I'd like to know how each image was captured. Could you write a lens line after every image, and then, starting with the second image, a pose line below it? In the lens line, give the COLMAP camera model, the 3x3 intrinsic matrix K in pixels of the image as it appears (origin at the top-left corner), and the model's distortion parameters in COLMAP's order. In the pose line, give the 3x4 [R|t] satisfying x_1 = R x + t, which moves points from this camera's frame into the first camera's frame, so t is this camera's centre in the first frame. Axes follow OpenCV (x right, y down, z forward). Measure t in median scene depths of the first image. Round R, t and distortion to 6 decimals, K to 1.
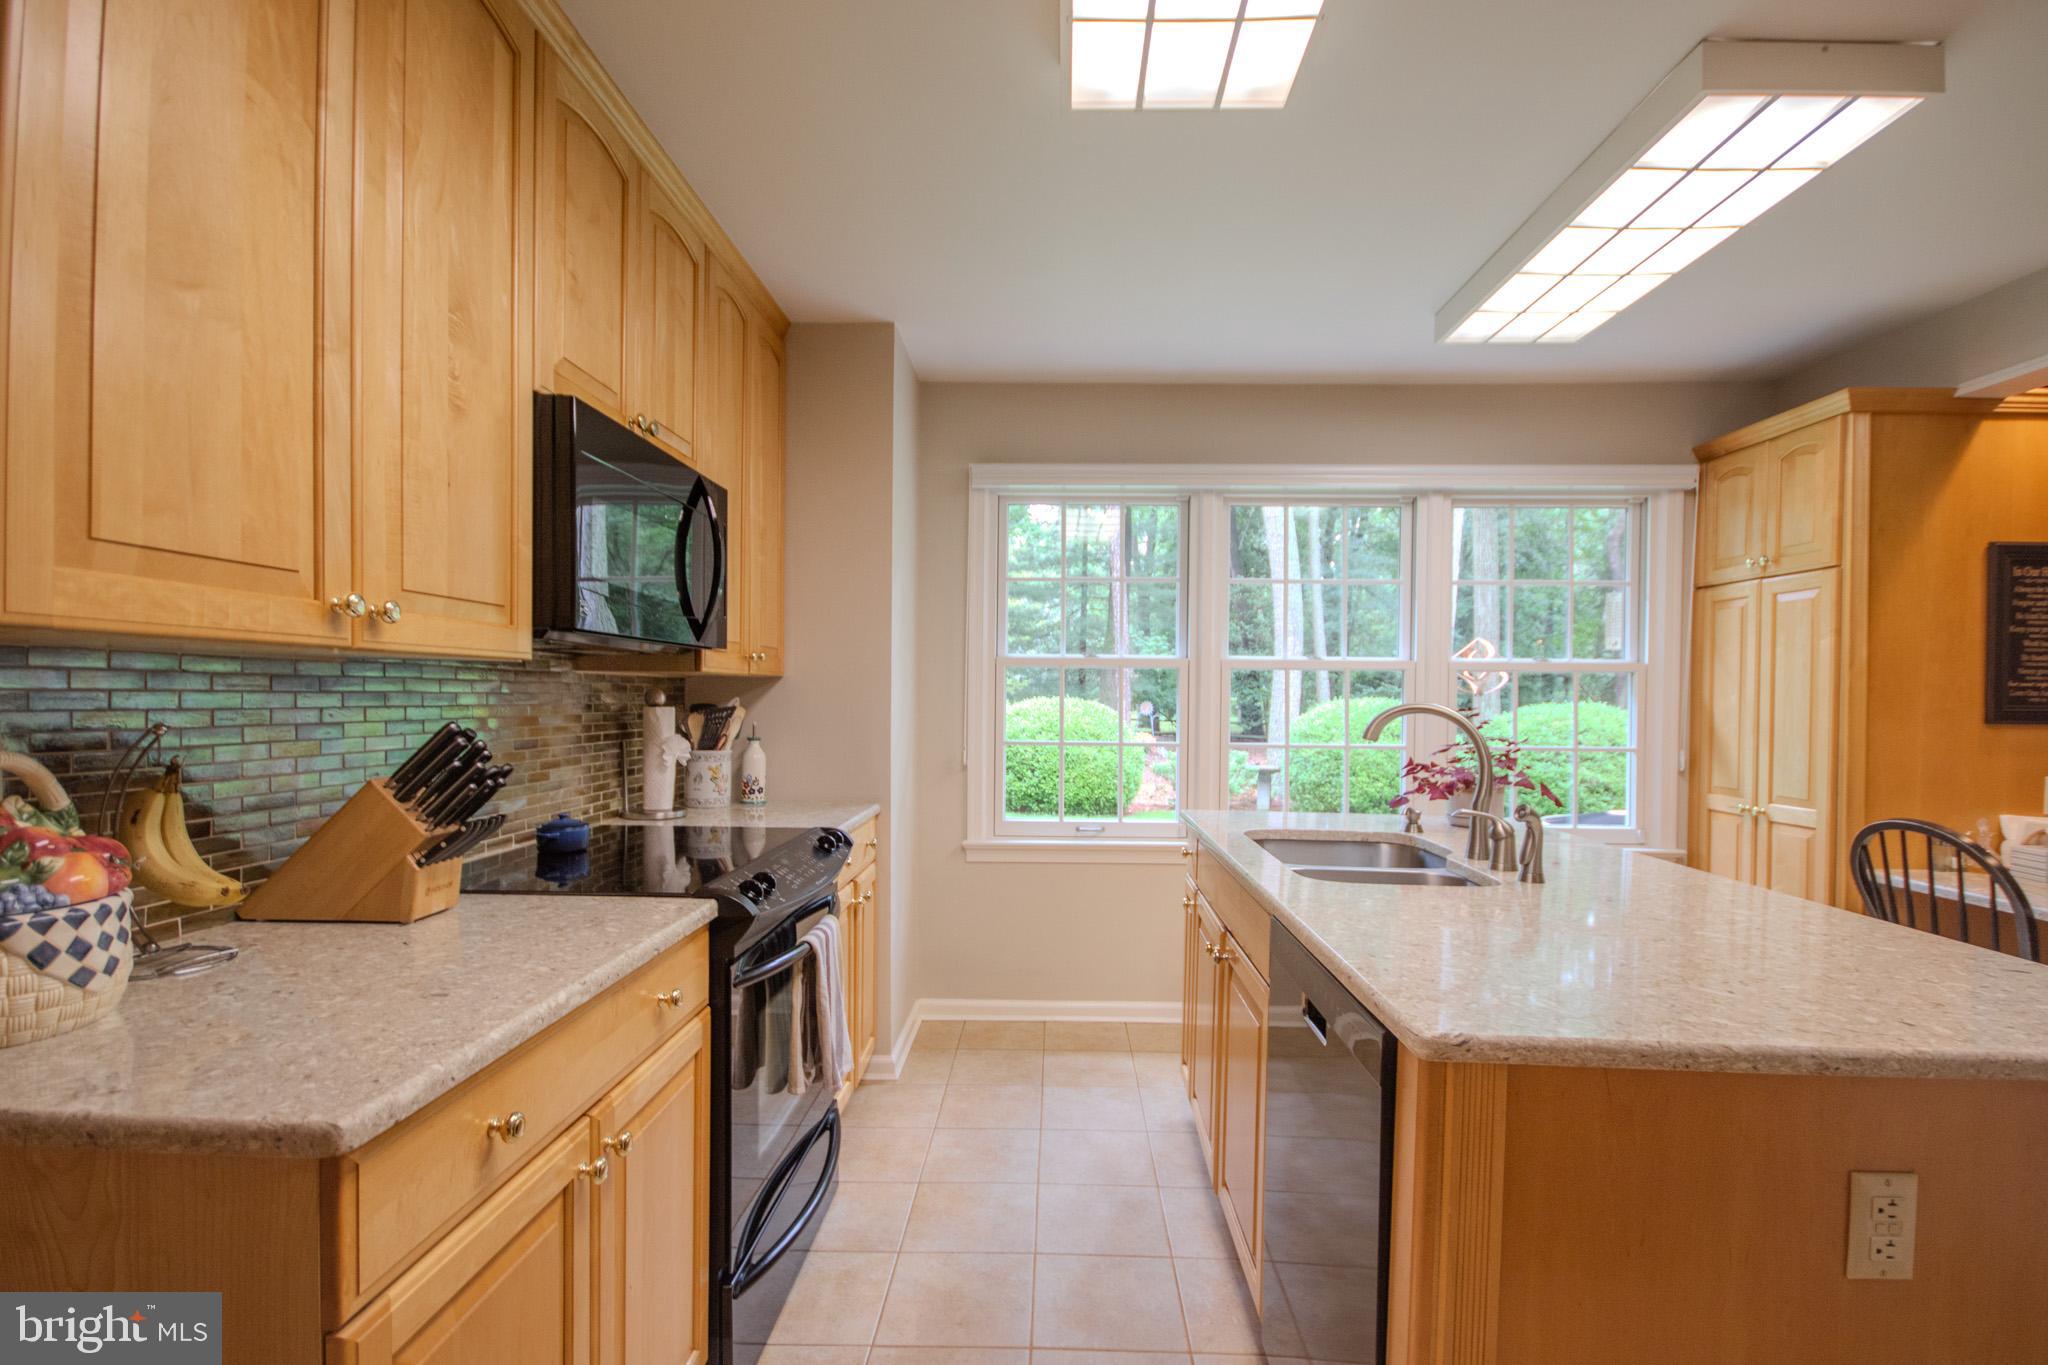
lens RADIAL K [[960.9, 0, 1025.3], [0, 960.9, 688.2], [0, 0, 1]] dist [-0.004038, -0.000541]
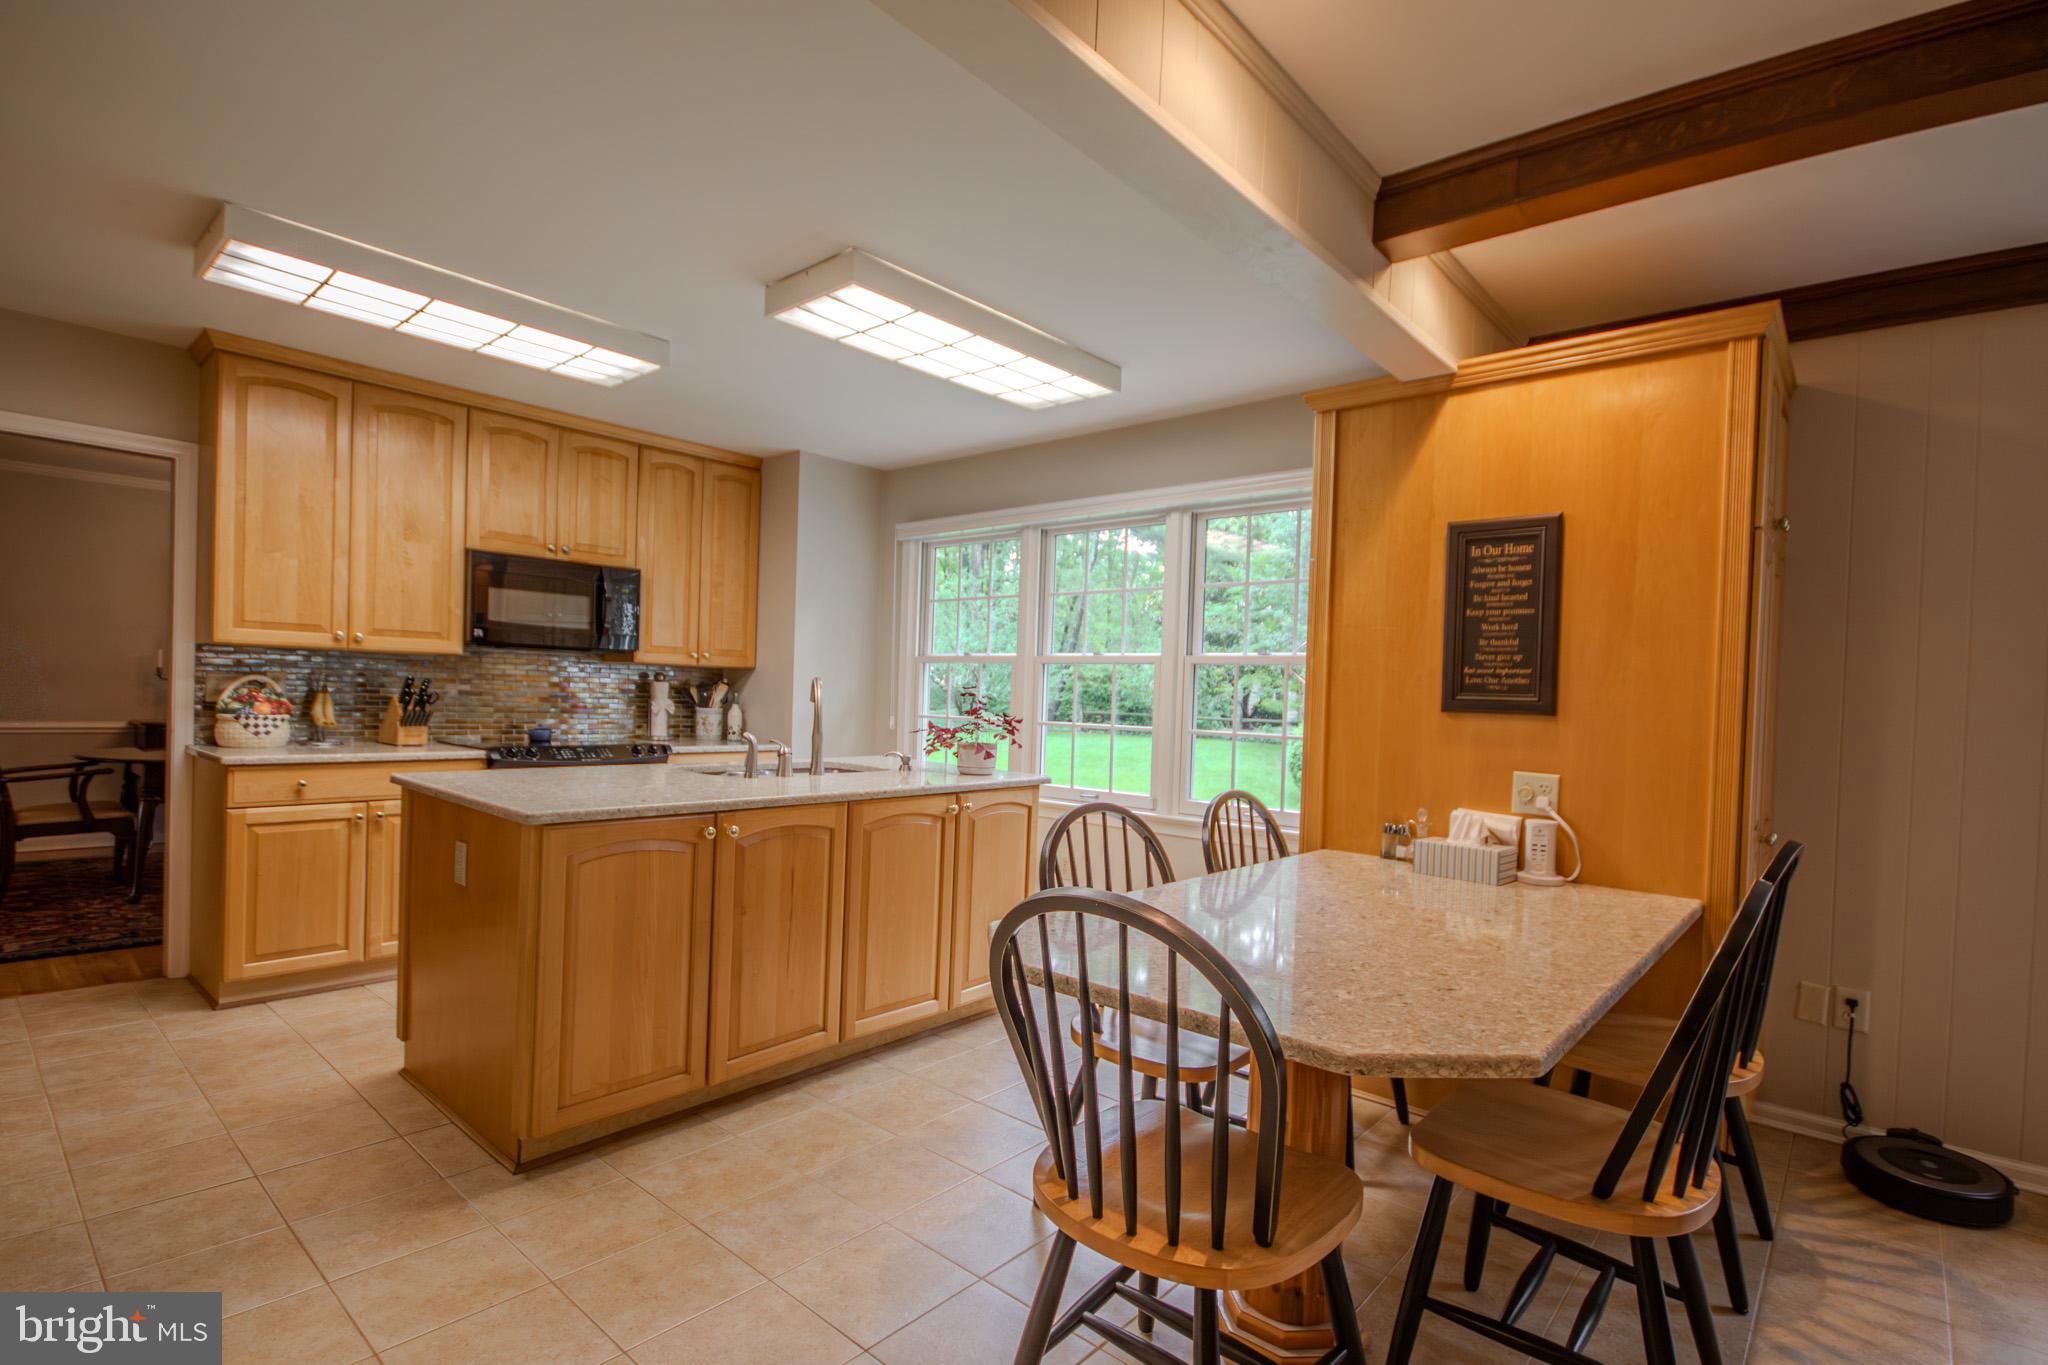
lens RADIAL K [[960.9, 0, 1016.5], [0, 960.9, 692.7], [0, 0, 1]] dist [-0.004038, -0.000541]
pose [[0.775035, 0.014625, -0.631750, 1.288493], [-0.018701, 0.999825, 0.000203, 0.025981], [0.631642, 0.011657, 0.775173, -0.024508]]
